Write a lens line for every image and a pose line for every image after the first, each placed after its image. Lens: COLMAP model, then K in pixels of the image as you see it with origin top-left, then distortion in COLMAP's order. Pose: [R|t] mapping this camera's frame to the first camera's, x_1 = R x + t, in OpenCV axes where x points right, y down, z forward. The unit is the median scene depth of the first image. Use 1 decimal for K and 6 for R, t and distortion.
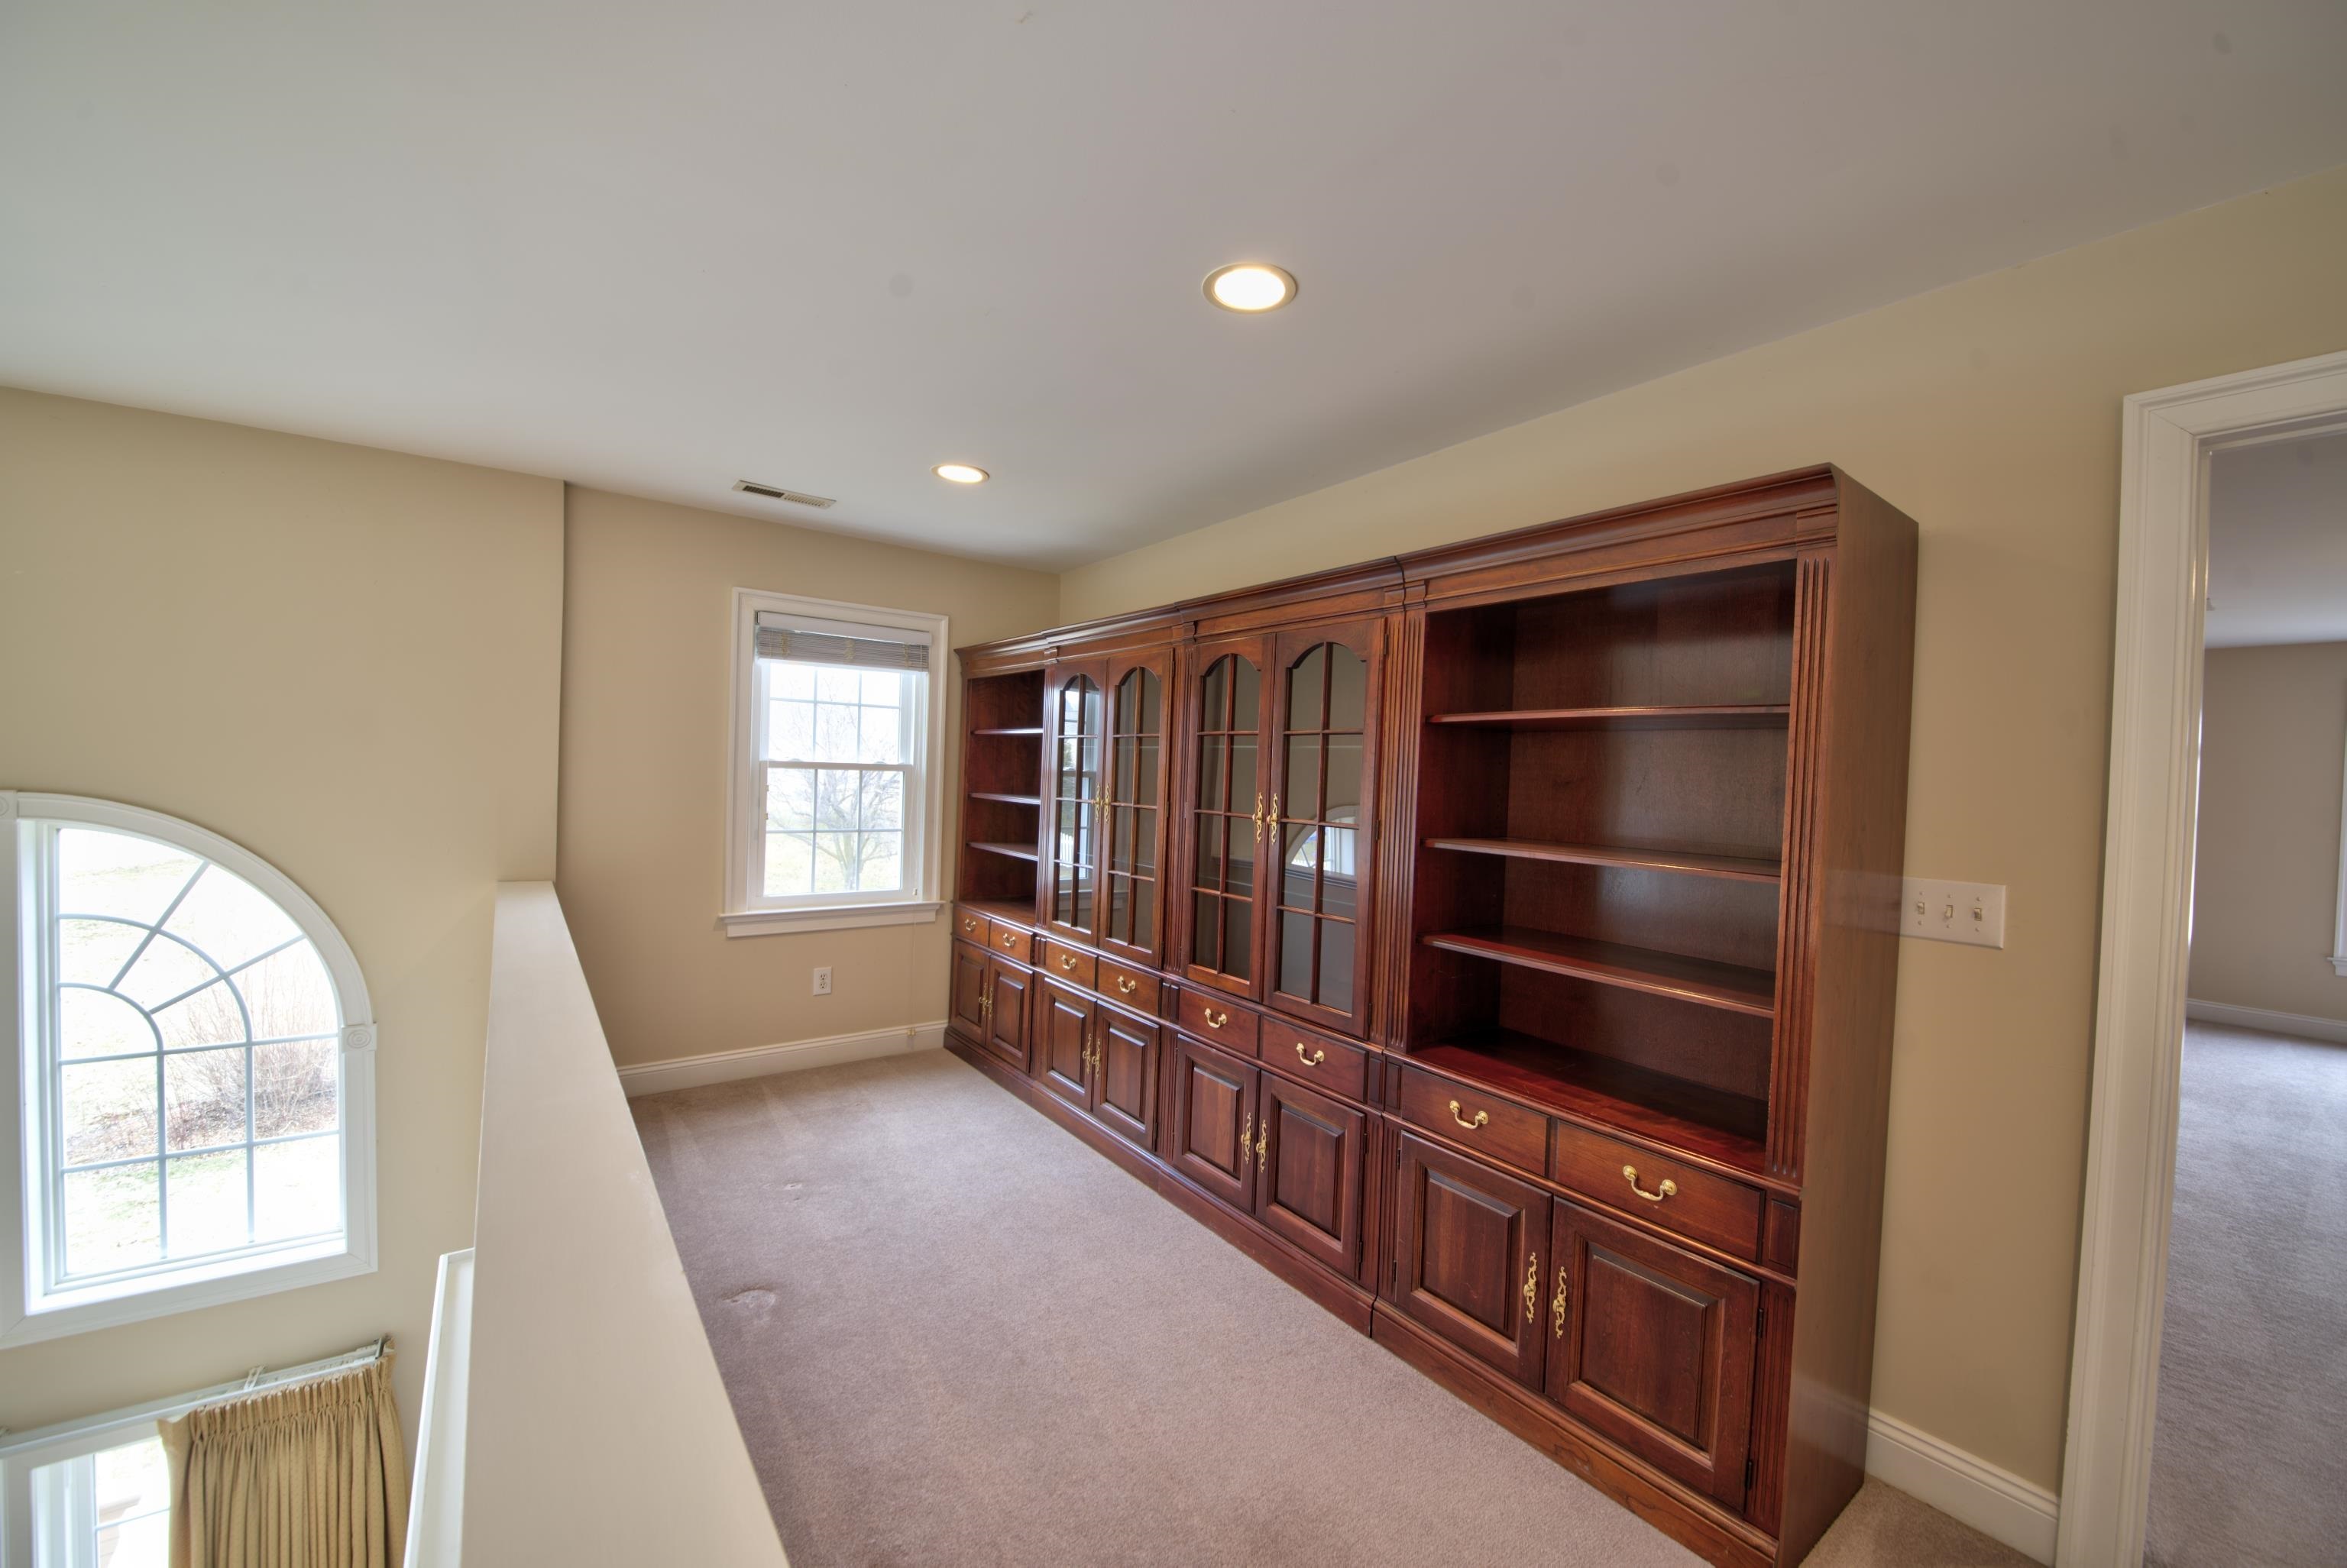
lens RADIAL K [[868.5, 0, 1175.5], [0, 868.5, 773.5], [0, 0, 1]] dist [-0.022878, 0.000034]
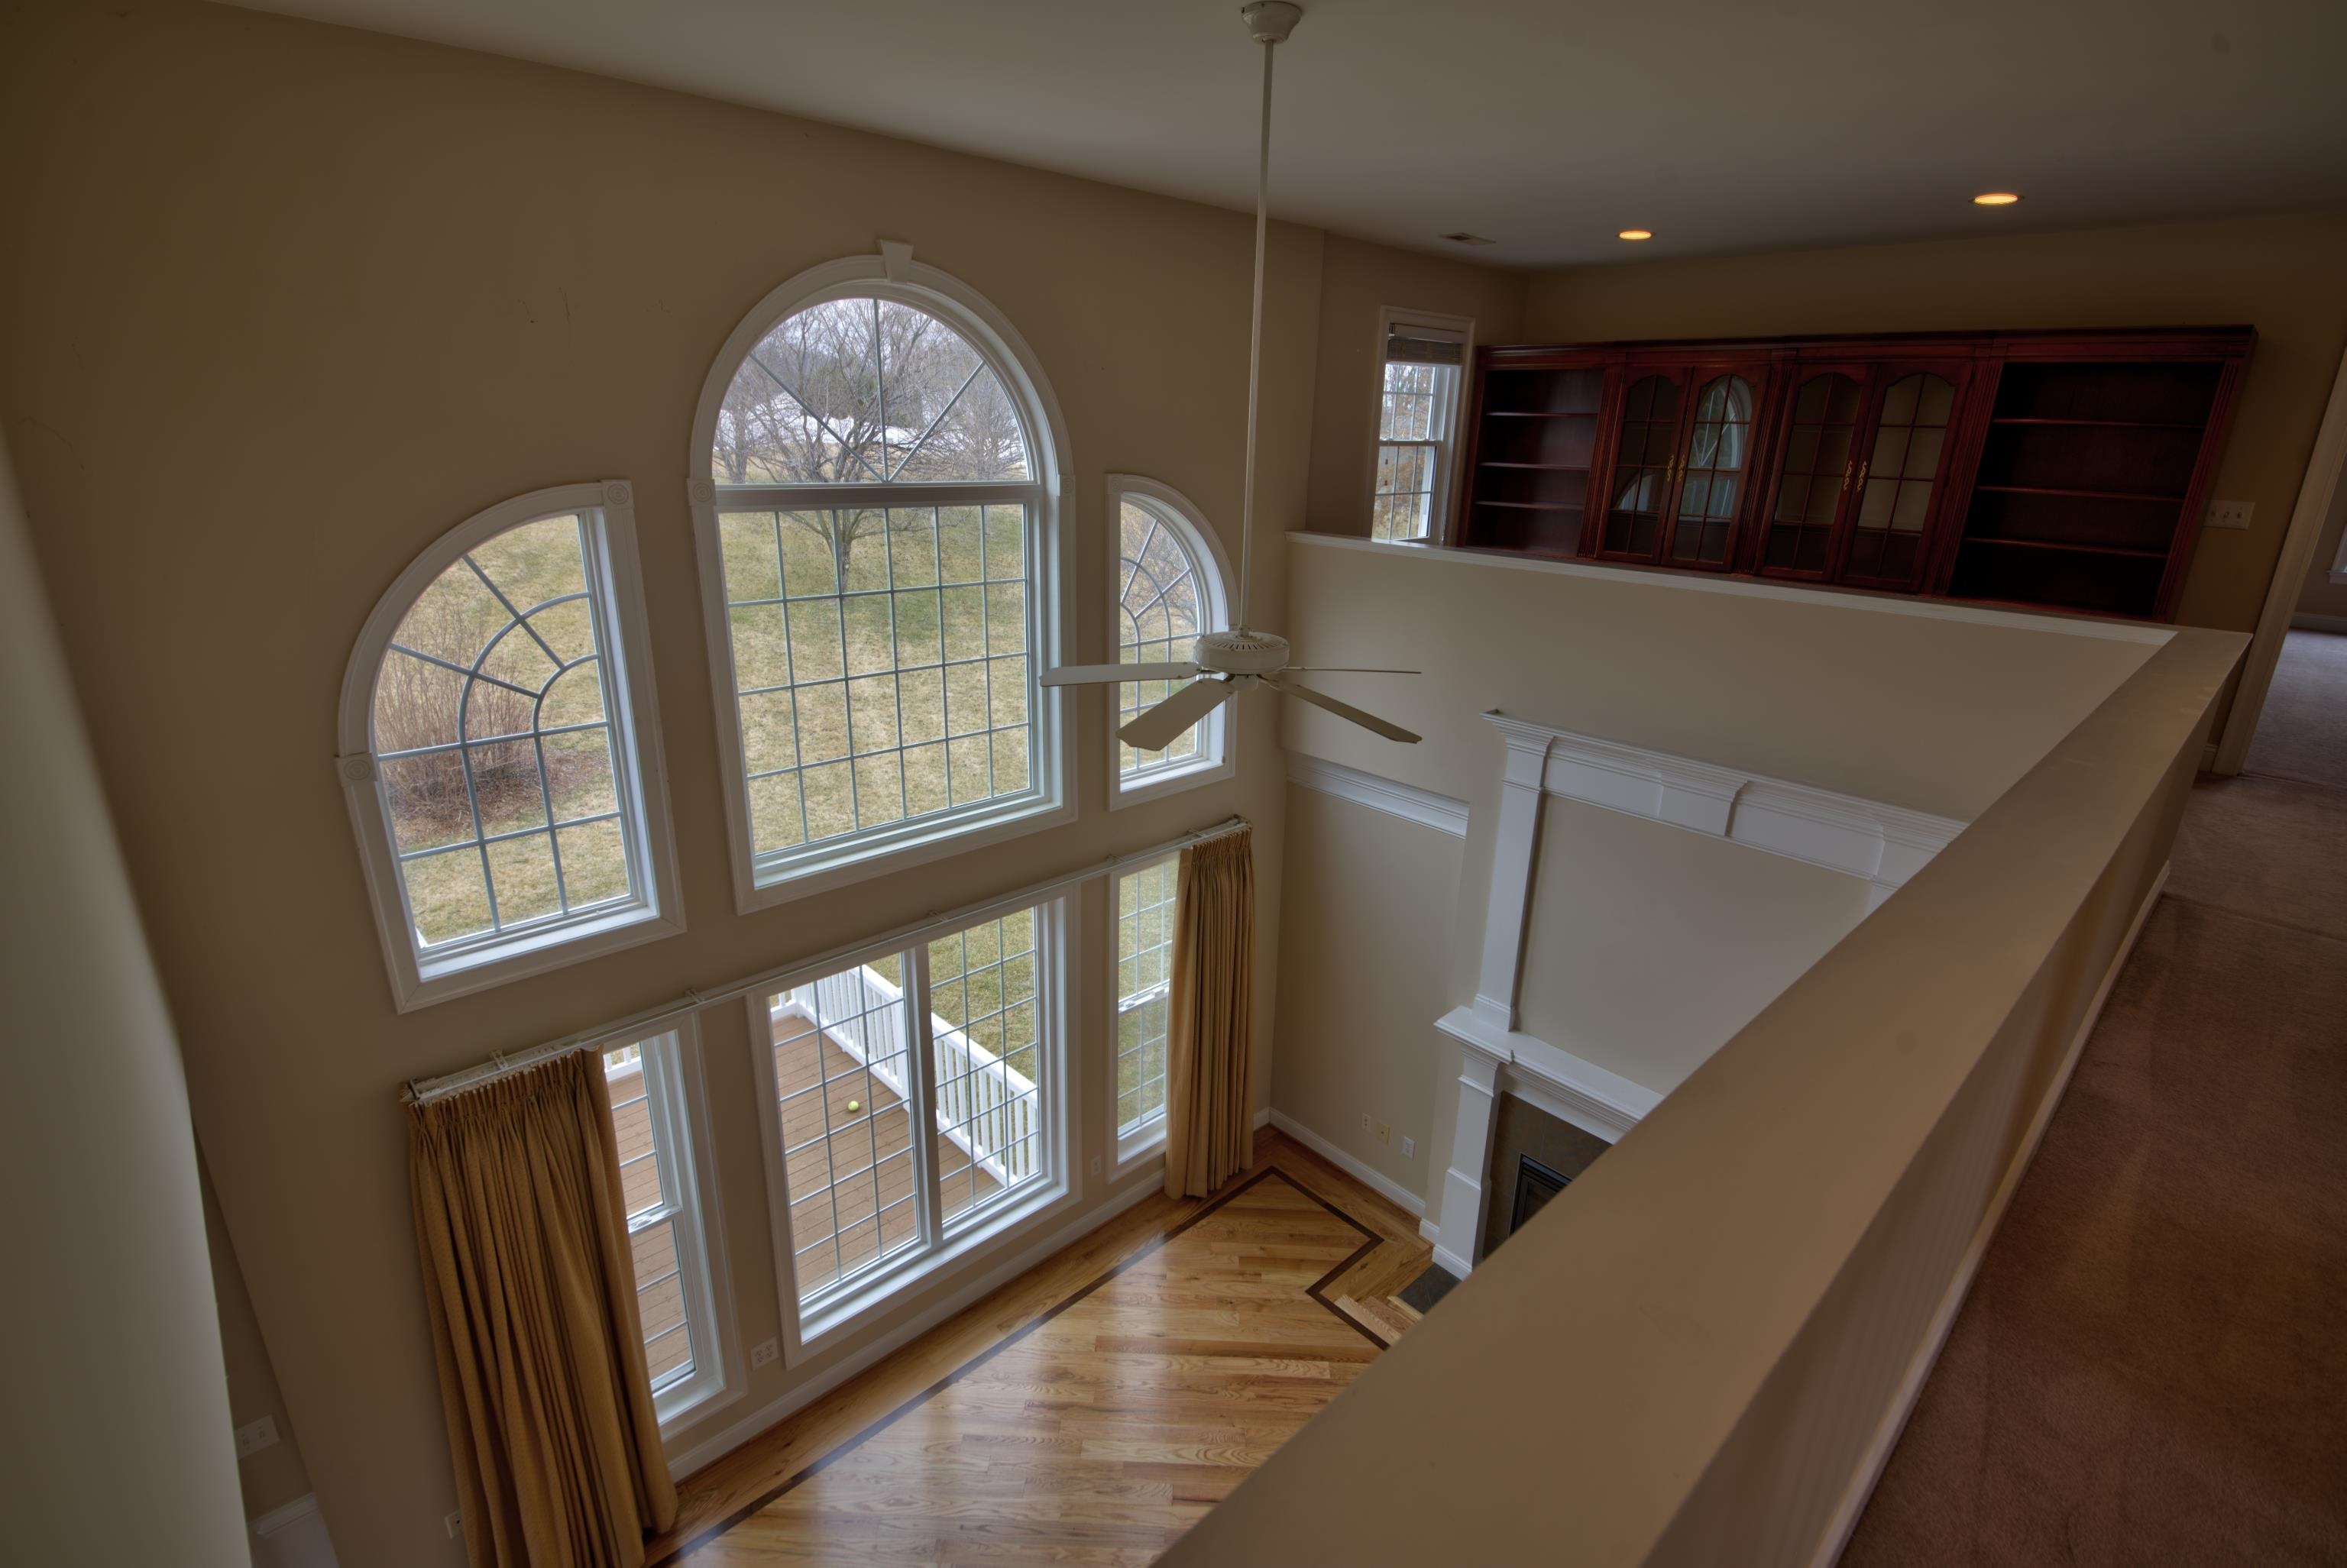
lens RADIAL K [[1106.0, 0, 1173.5], [0, 1106.0, 784.0], [0, 0, 1]] dist [-0.018250, -0.000062]
pose [[0.996288, -0.039348, 0.076568, -0.959881], [0.014612, 0.953816, 0.300036, -0.025614], [-0.084838, -0.297803, 0.950850, -0.772727]]
